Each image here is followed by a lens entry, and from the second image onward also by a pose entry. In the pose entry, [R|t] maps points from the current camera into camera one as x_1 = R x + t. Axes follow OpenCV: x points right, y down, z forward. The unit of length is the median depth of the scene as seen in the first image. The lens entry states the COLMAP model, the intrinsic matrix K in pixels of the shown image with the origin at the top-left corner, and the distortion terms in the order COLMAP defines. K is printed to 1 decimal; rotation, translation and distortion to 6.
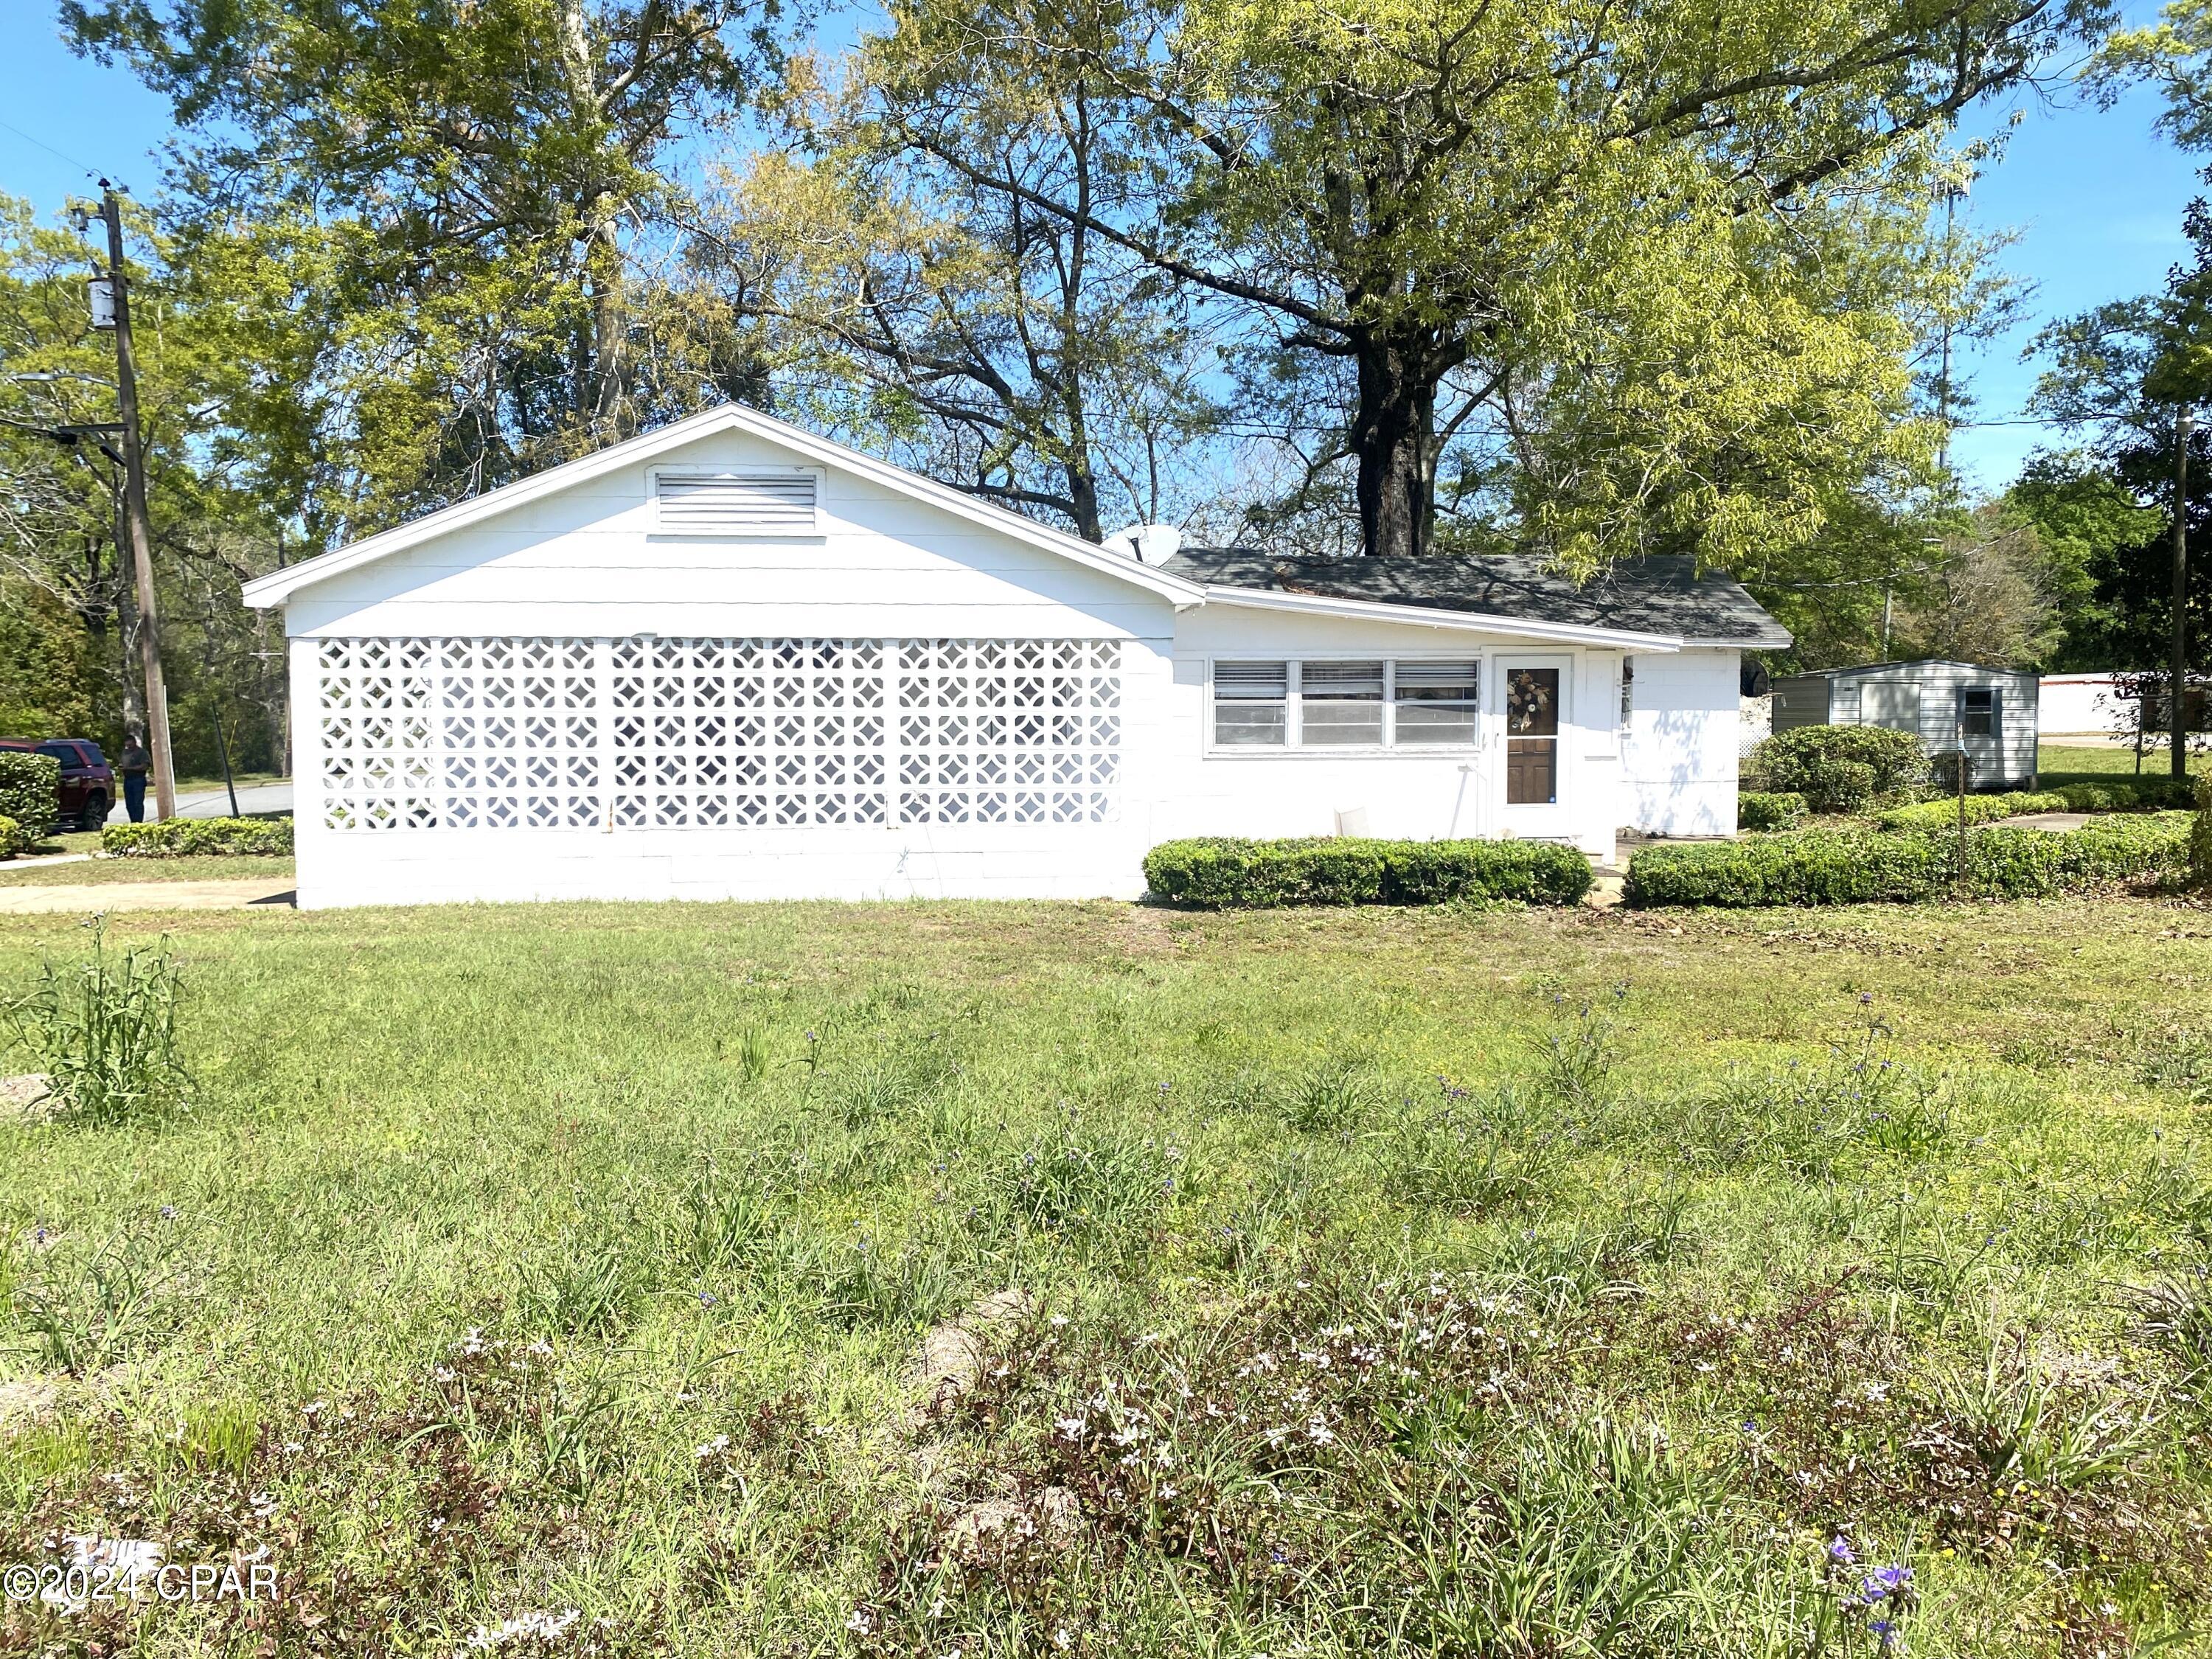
lens RADIAL K [[1711.0, 0, 1106.0], [0, 1711.0, 829.5], [0, 0, 1]] dist [-0.002849, -0.064499]
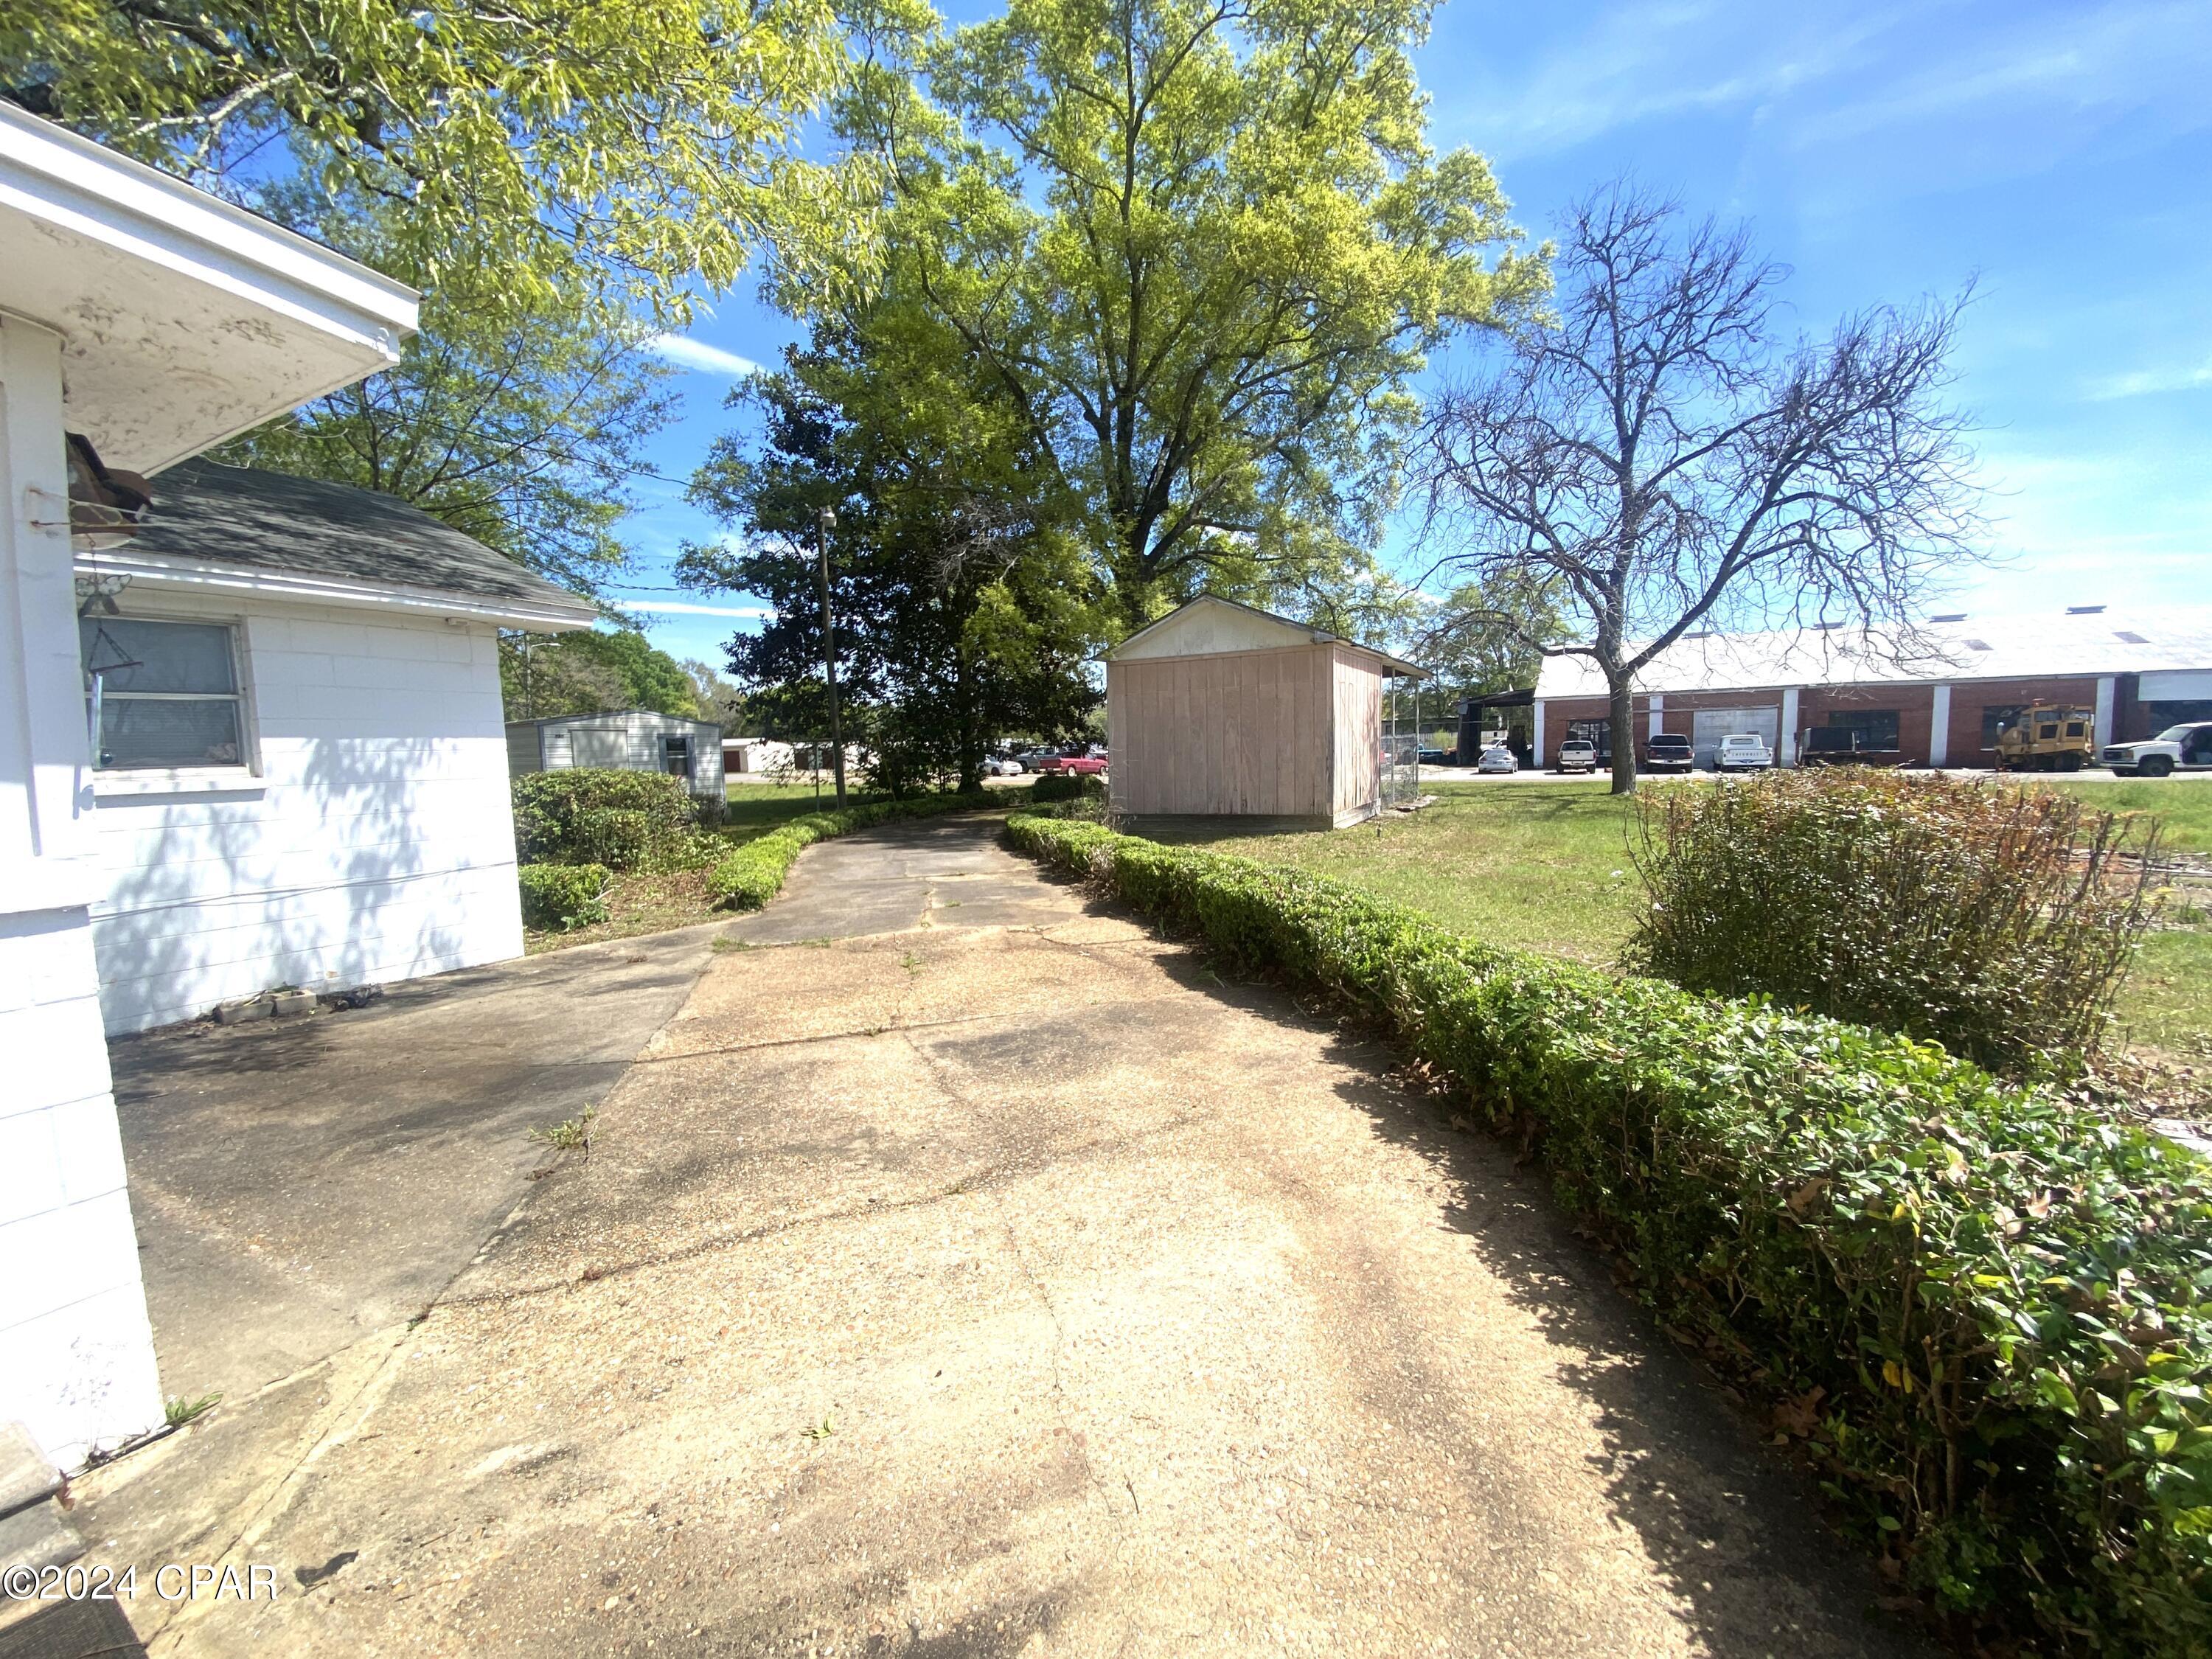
lens RADIAL K [[897.7, 0, 1106.0], [0, 897.7, 829.5], [0, 0, 1]] dist [0.016104, -0.019363]
pose [[0.516319, -0.087444, 0.851921, 0.174958], [0.090521, 0.994773, 0.047246, -0.027875], [-0.851599, 0.052722, 0.521535, 0.542484]]
